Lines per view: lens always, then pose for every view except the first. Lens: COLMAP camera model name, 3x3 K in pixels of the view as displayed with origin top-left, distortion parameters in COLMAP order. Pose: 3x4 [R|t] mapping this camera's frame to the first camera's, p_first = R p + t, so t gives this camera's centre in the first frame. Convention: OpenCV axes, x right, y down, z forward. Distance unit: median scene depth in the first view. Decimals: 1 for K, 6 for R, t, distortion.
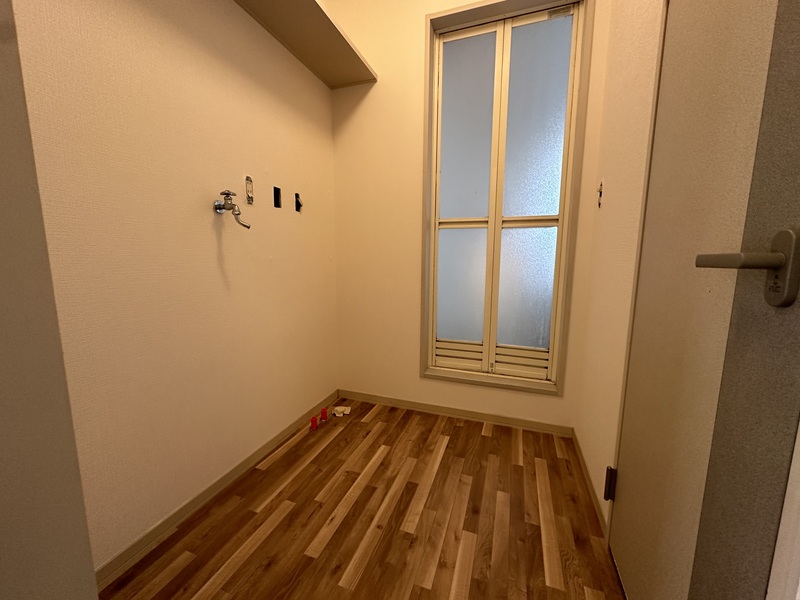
lens RADIAL K [[319.6, 0, 399.8], [0, 319.6, 299.9], [0, 0, 1]] dist [0.000021, 0.000010]
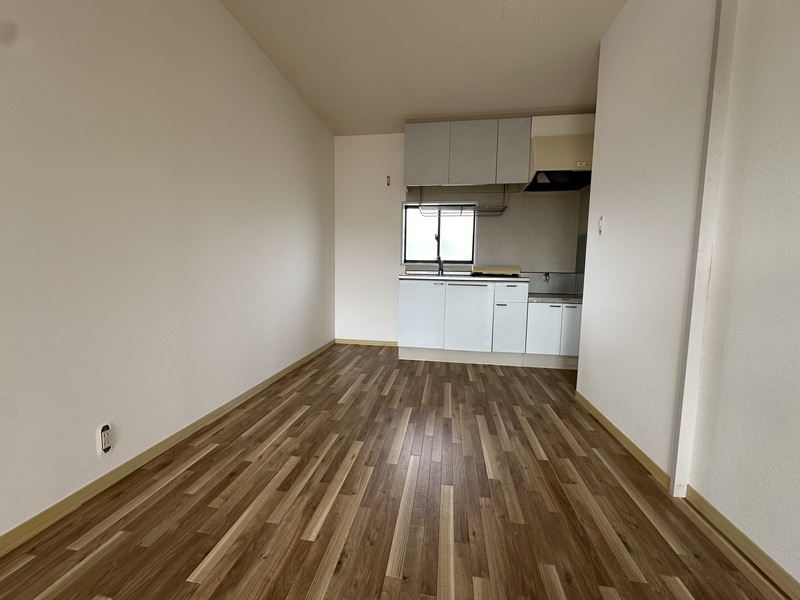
lens RADIAL K [[319.6, 0, 399.8], [0, 319.6, 299.1], [0, 0, 1]] dist [0.000021, 0.000010]
pose [[-0.980379, -0.005289, -0.197049, -0.115786], [-0.049562, 0.974141, 0.220440, -0.225727], [0.190787, 0.225881, -0.955290, 1.853688]]
